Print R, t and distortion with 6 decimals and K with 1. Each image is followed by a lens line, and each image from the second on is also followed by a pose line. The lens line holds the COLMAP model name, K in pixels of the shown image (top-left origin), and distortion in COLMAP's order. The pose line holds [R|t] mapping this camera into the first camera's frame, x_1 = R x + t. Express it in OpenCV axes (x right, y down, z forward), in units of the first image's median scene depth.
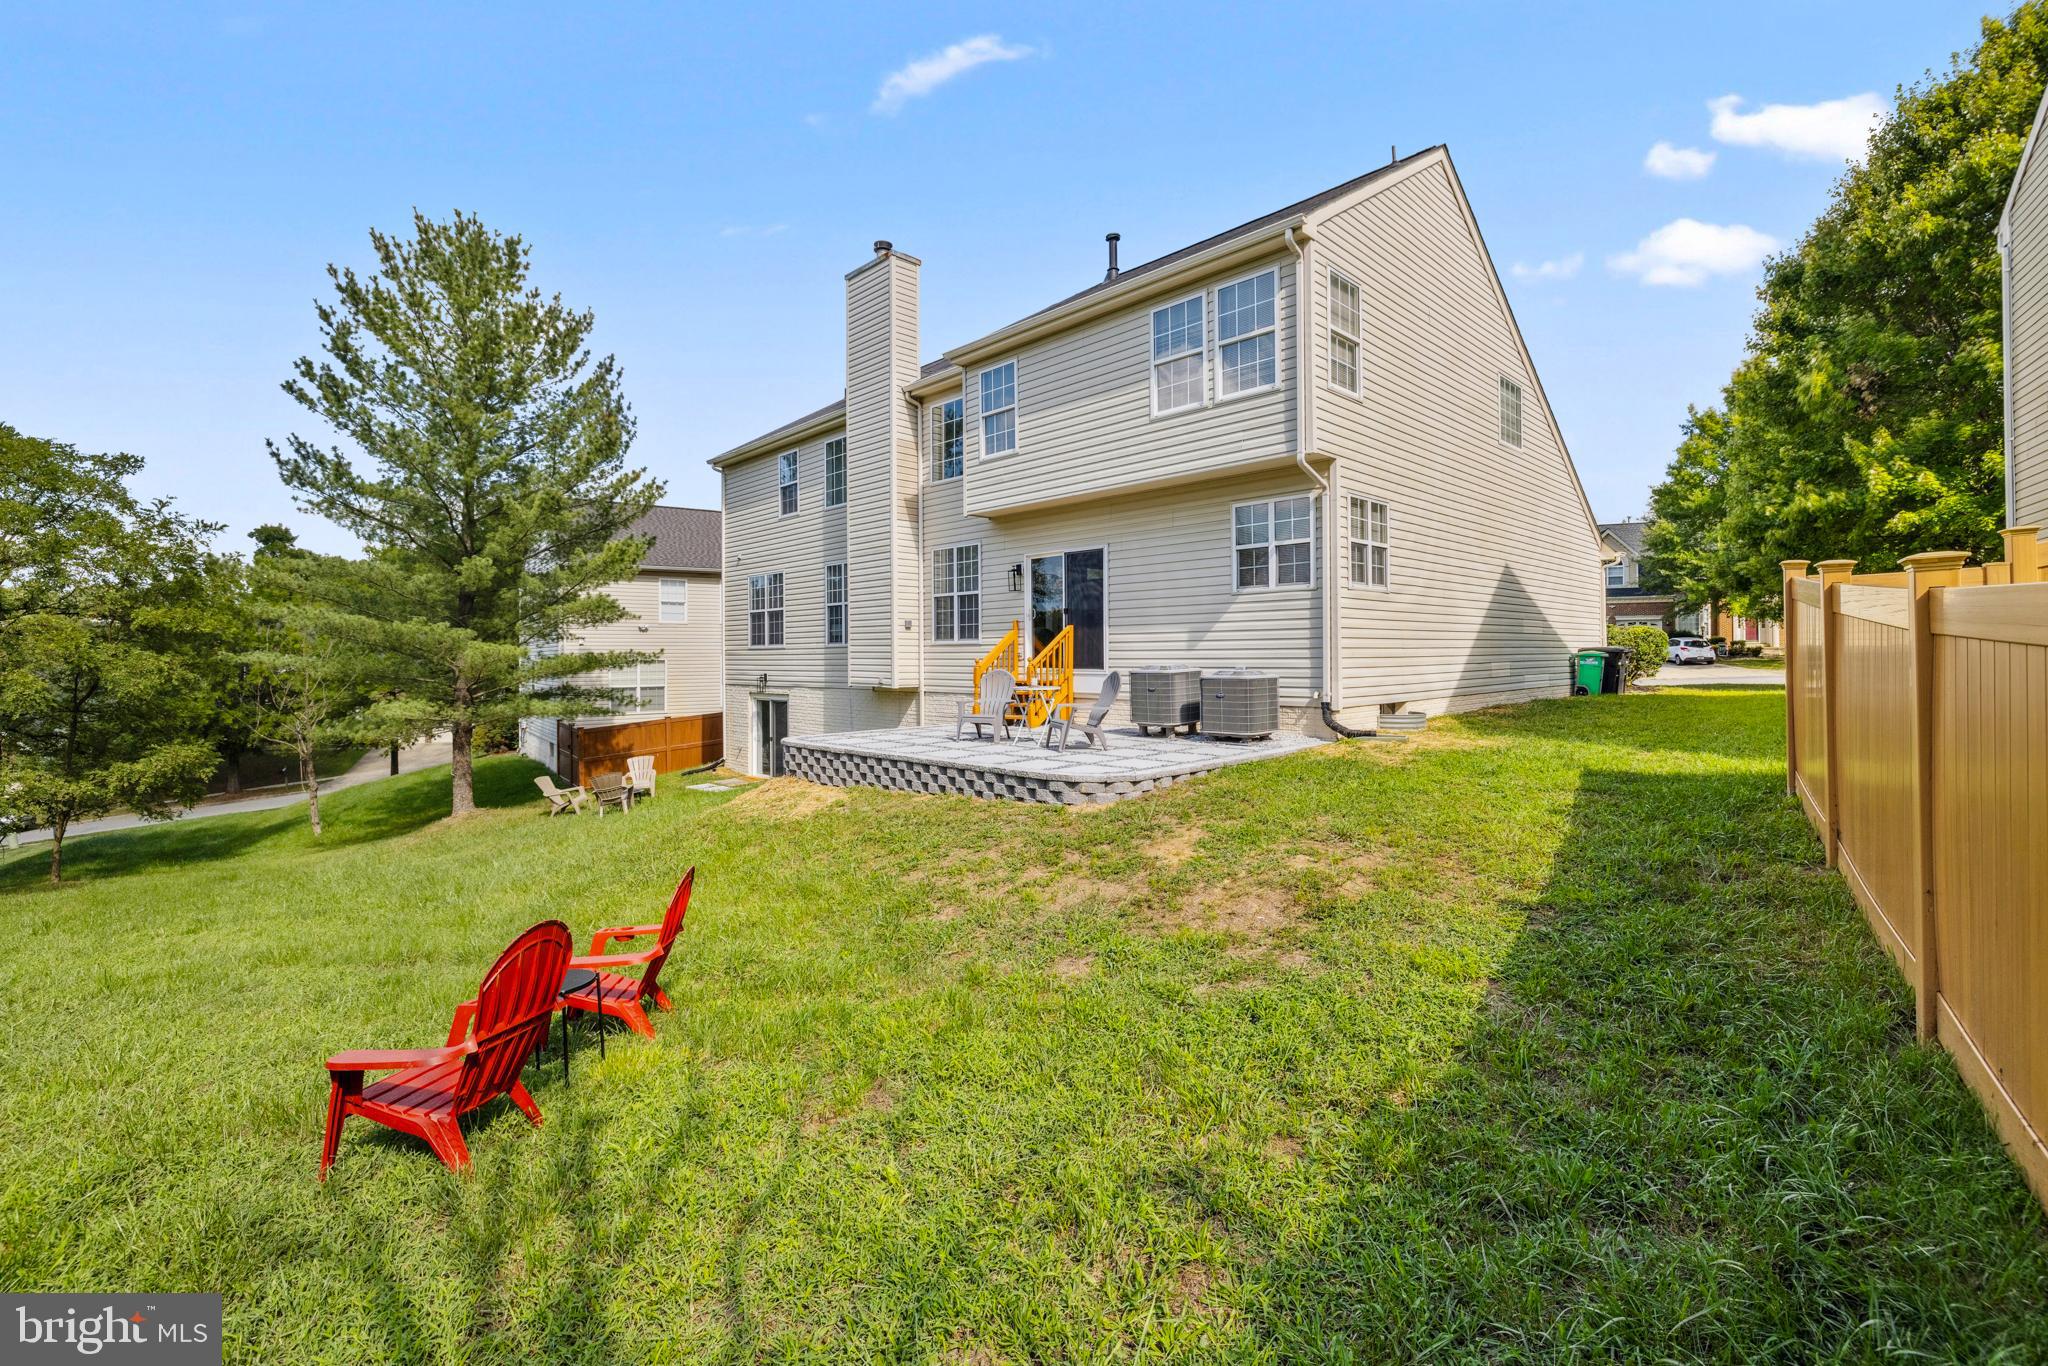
lens RADIAL K [[896.6, 0, 1026.3], [0, 896.6, 667.7], [0, 0, 1]] dist [-0.002223, -0.000010]
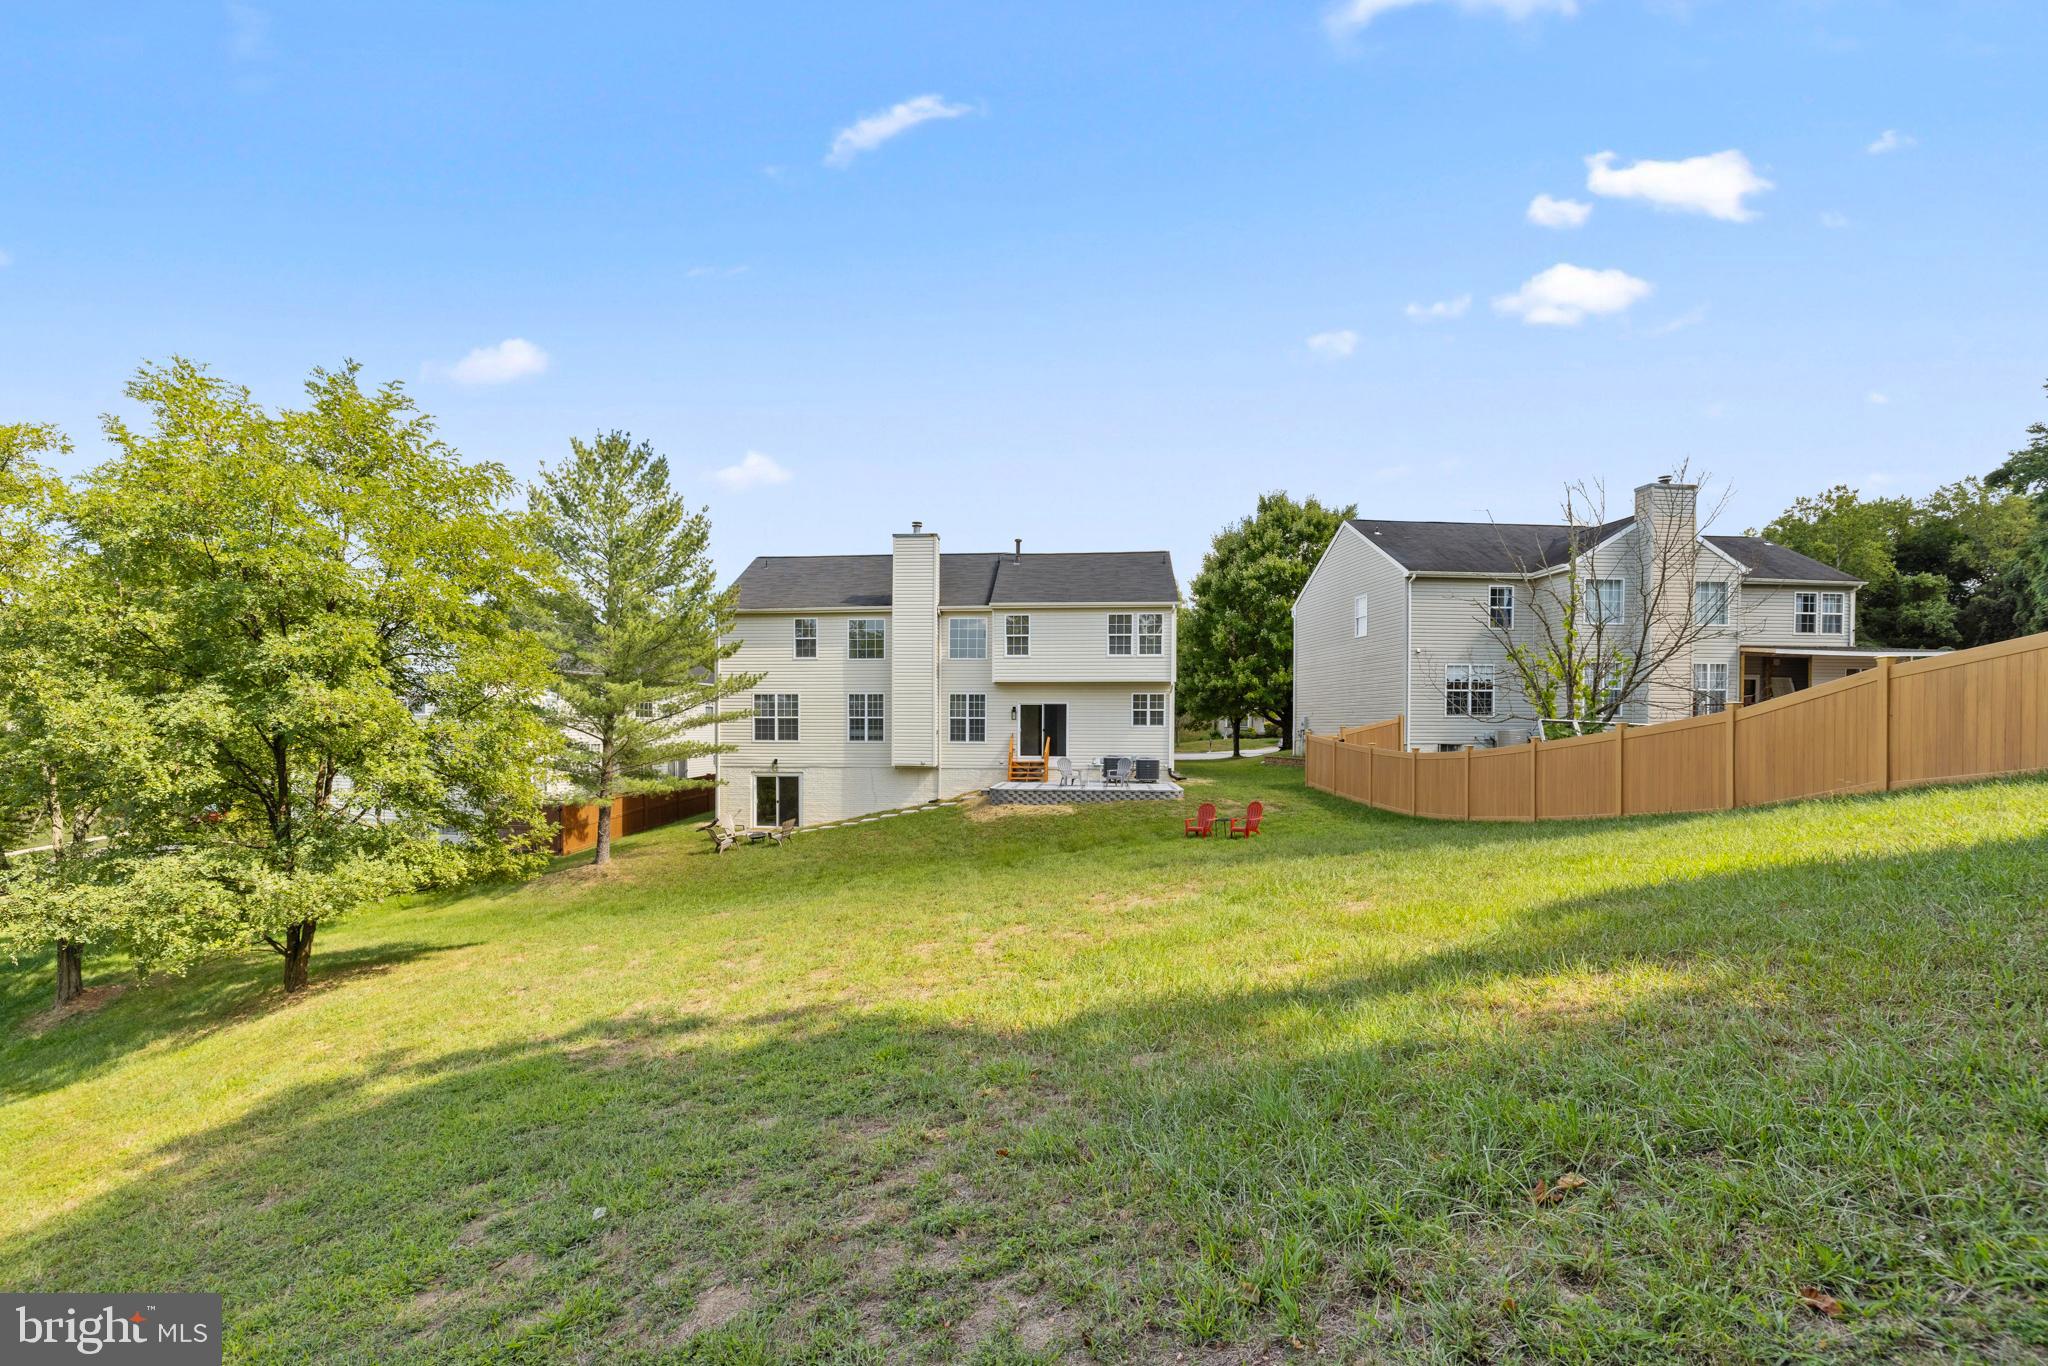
lens RADIAL K [[896.6, 0, 1011.4], [0, 896.6, 735.5], [0, 0, 1]] dist [-0.002223, -0.000010]
pose [[0.753314, 0.001189, 0.657660, -1.277839], [-0.002597, 0.999996, 0.001167, -0.046464], [-0.657656, -0.002587, 0.753314, -0.527275]]
